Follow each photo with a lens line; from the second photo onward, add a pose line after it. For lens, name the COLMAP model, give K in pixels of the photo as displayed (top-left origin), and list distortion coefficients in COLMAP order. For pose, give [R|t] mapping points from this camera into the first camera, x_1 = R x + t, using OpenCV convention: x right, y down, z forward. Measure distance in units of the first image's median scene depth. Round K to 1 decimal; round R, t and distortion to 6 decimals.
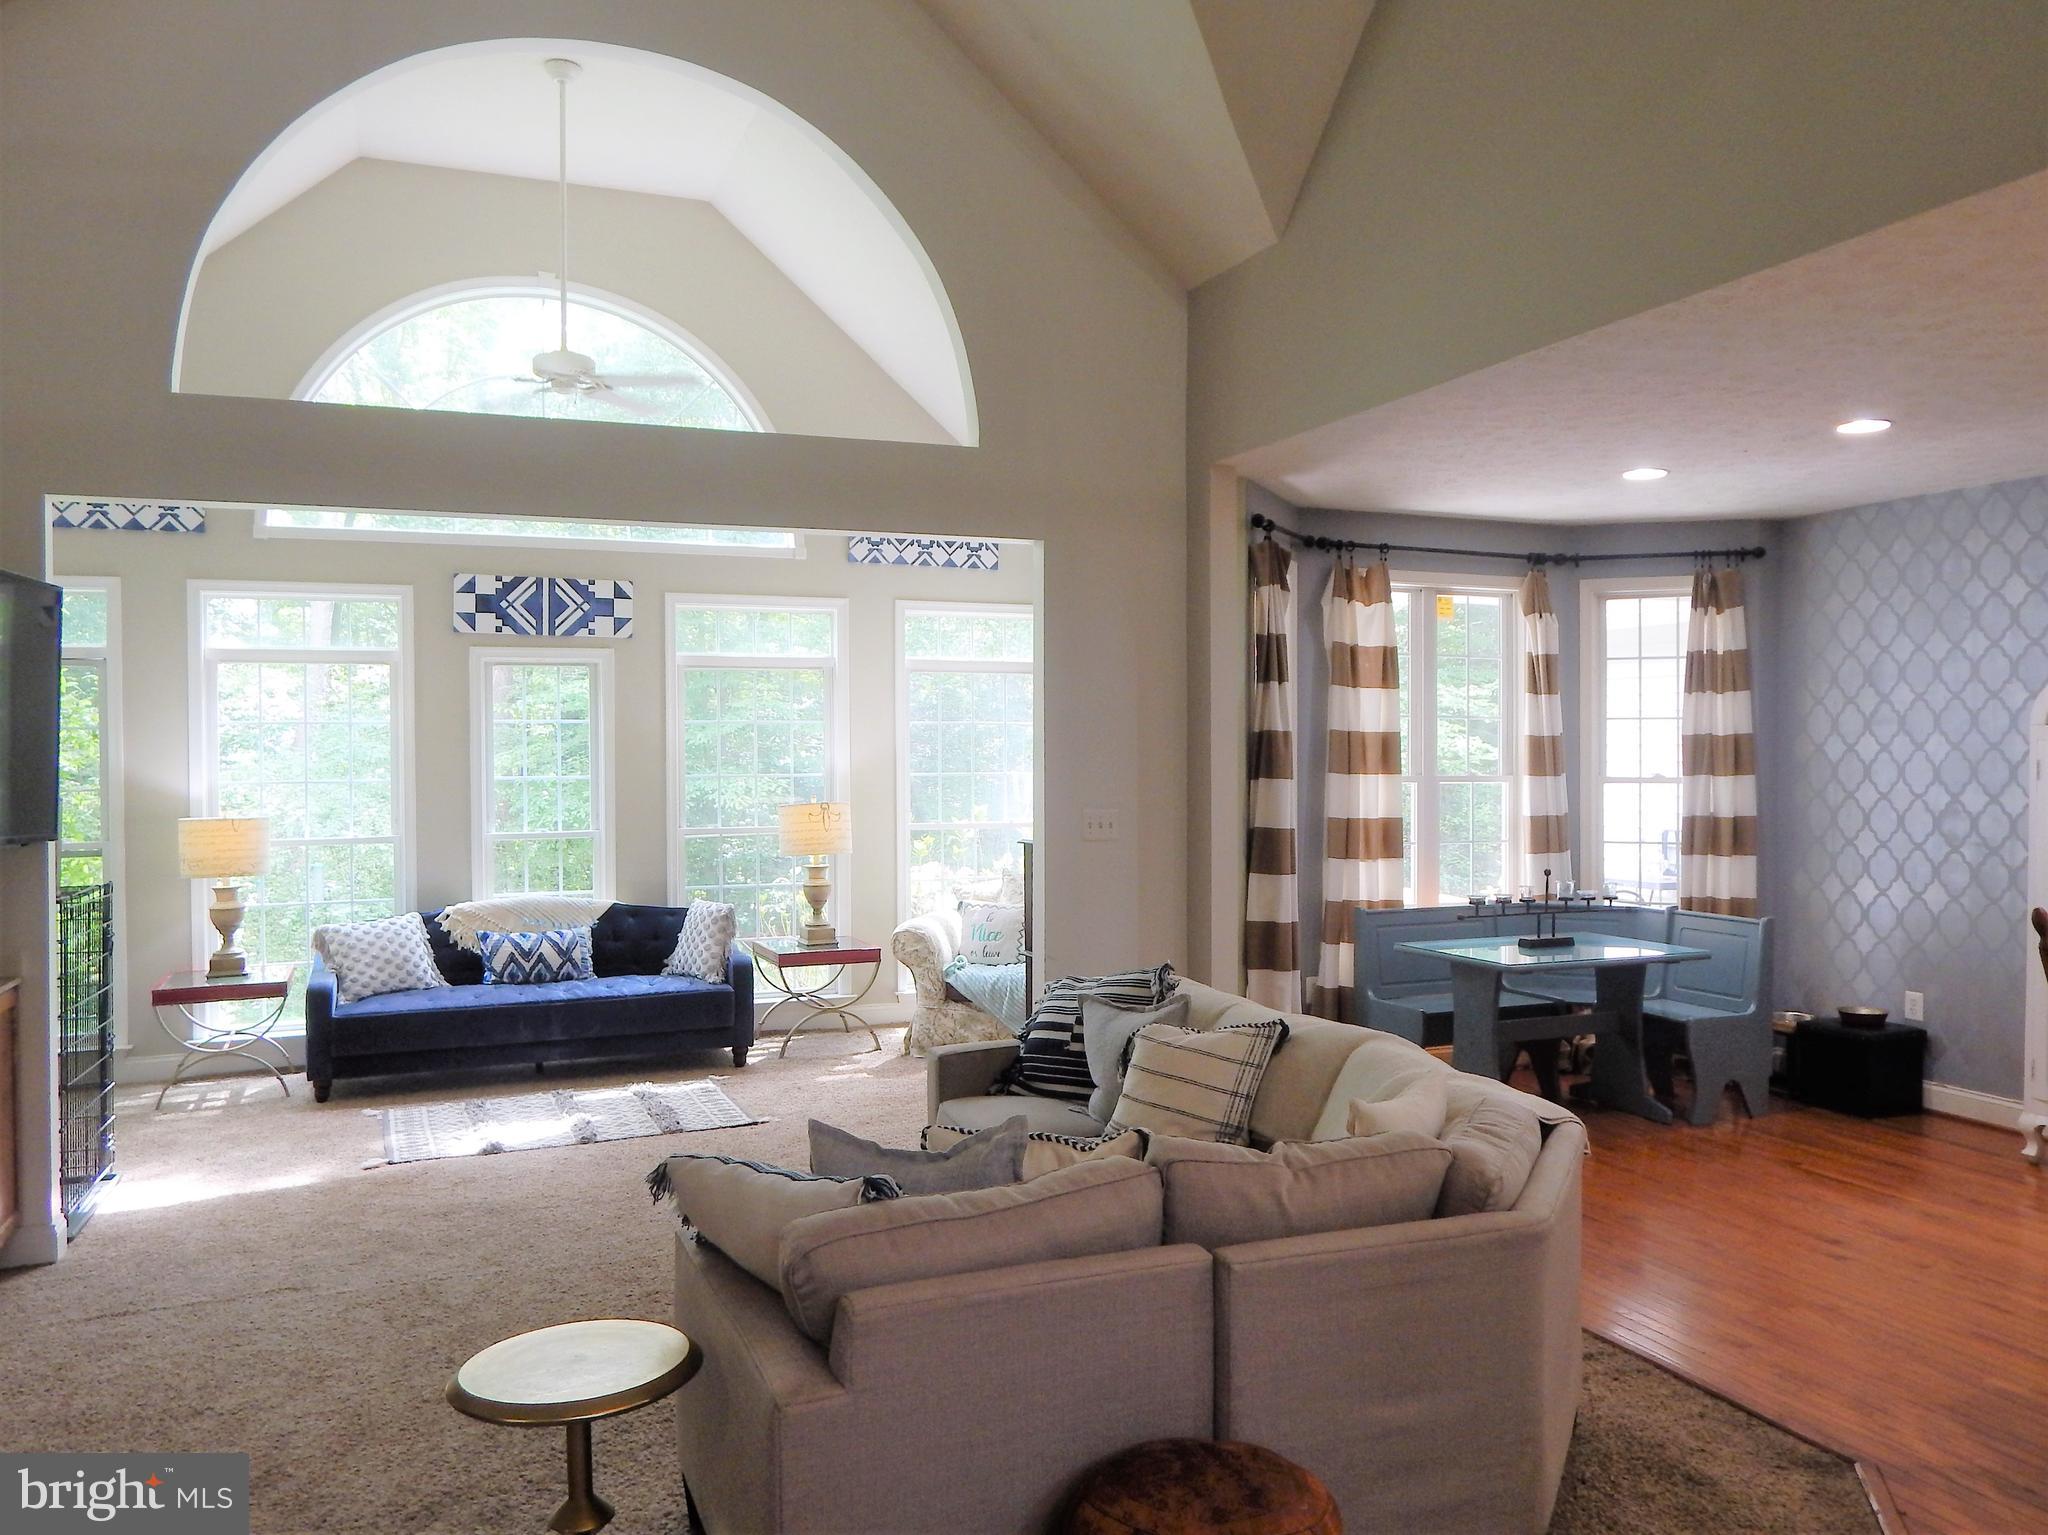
lens RADIAL K [[1558.9, 0, 1024.0], [0, 1558.9, 767.5], [0, 0, 1]] dist [0.005051, -0.003380]
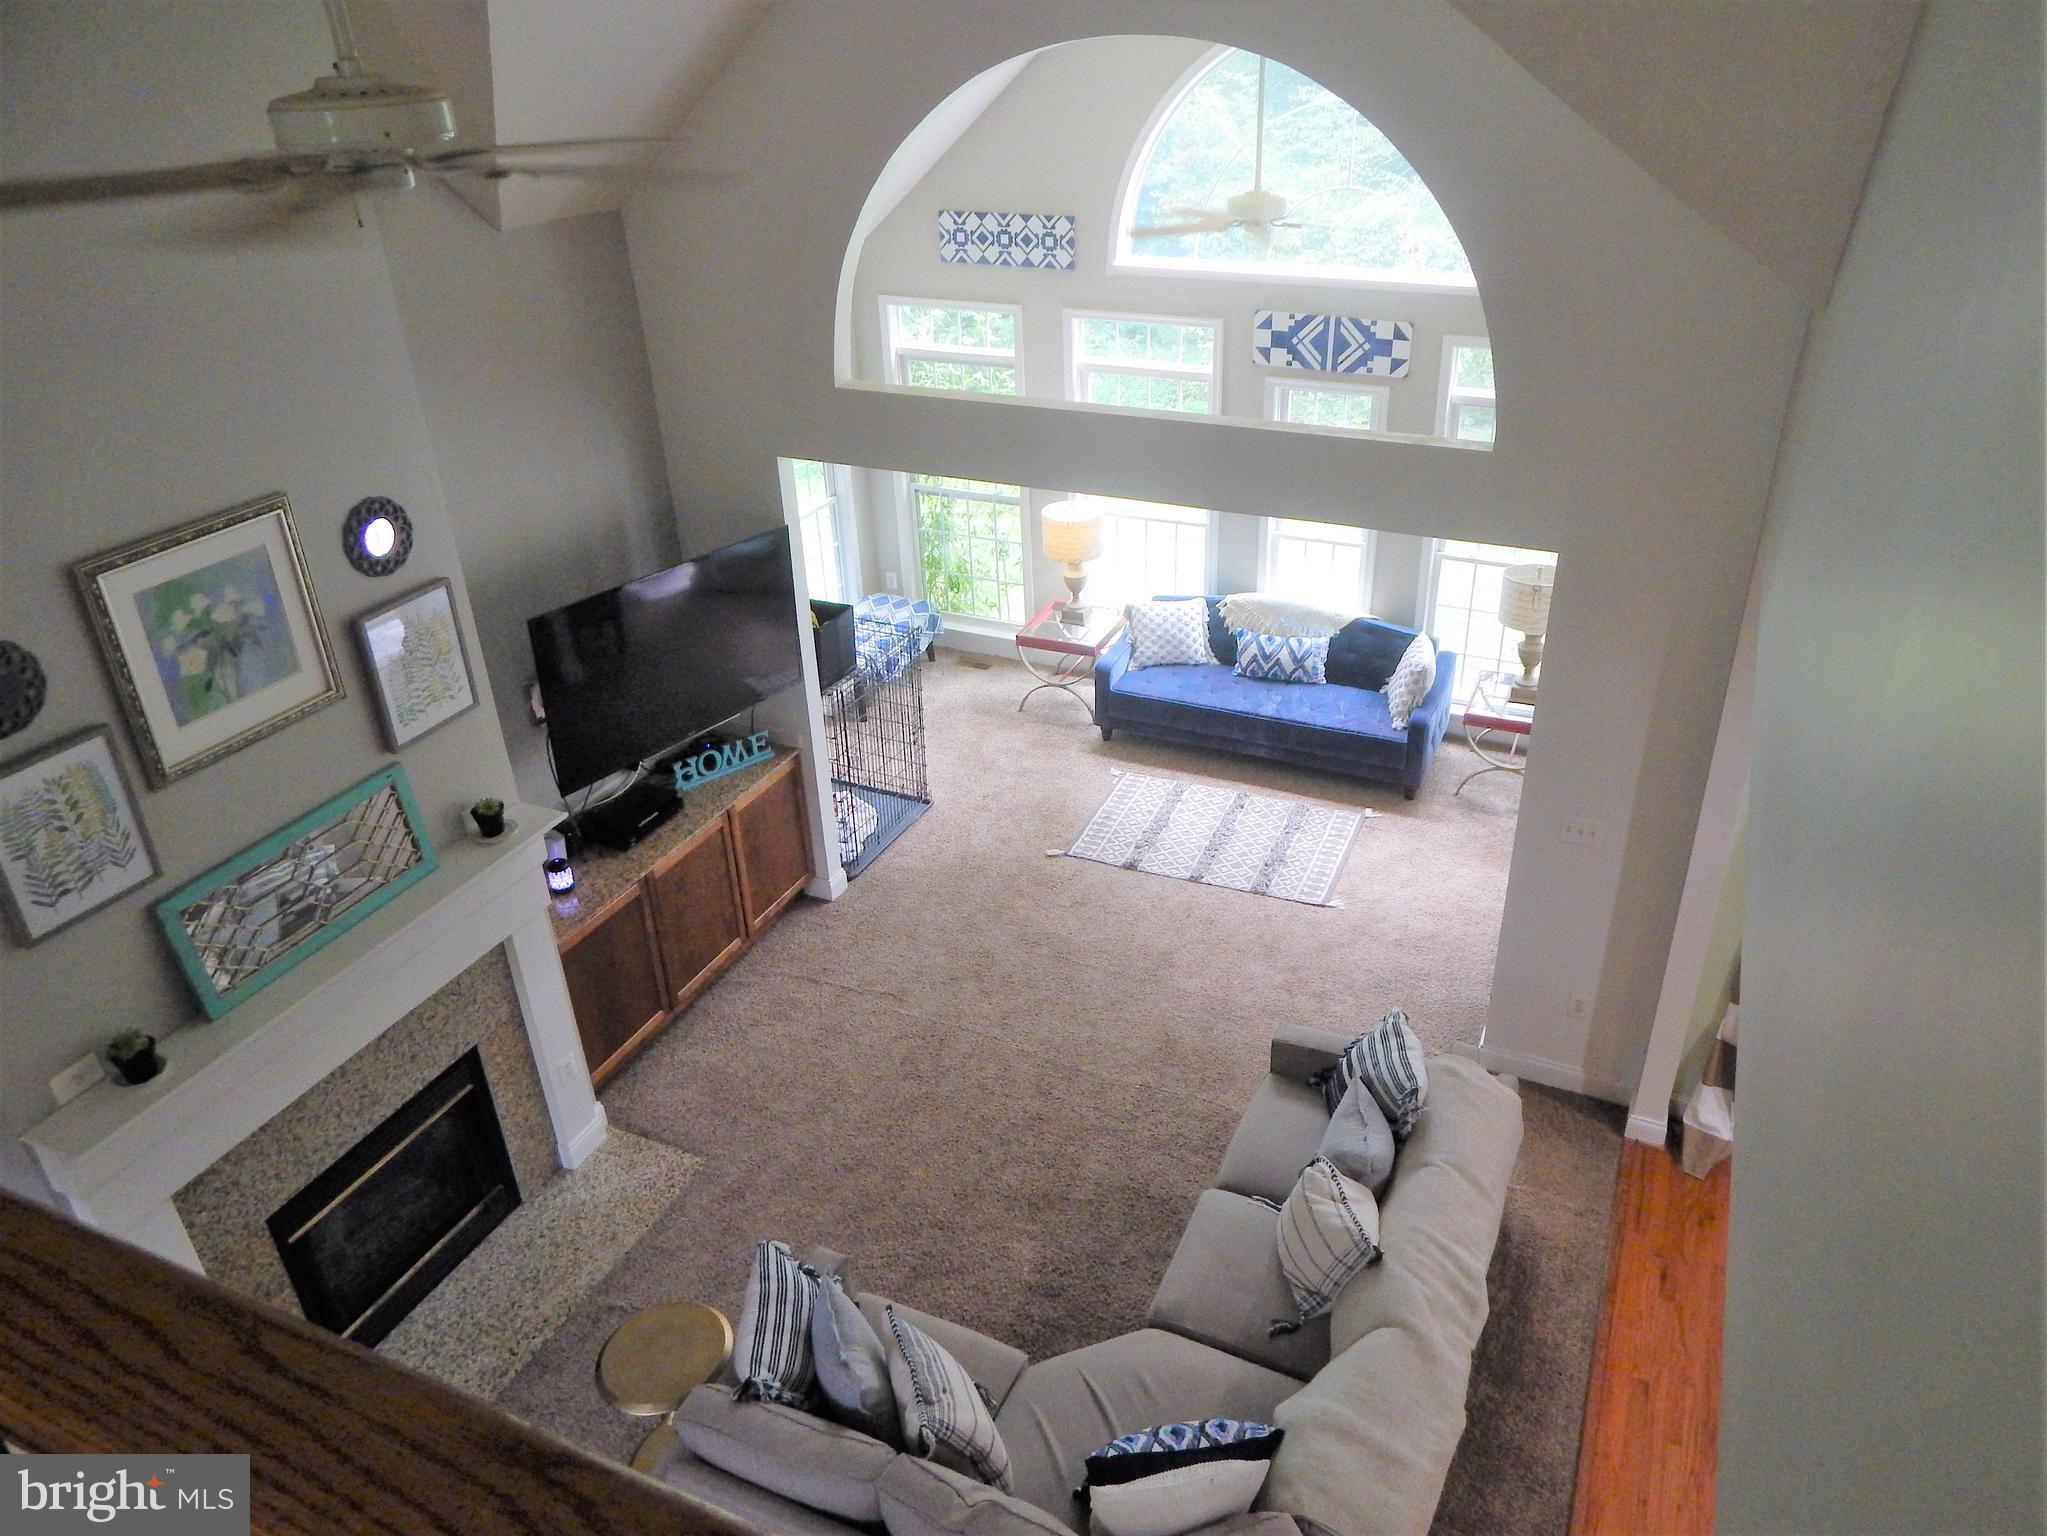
lens RADIAL K [[1431.8, 0, 1046.2], [0, 1431.8, 765.4], [0, 0, 1]] dist [-0.030743, -0.000615]
pose [[0.701274, 0.339092, -0.627081, 0.278672], [0.014788, 0.872522, 0.488351, -0.342236], [0.712738, -0.351741, 0.606862, 0.165018]]
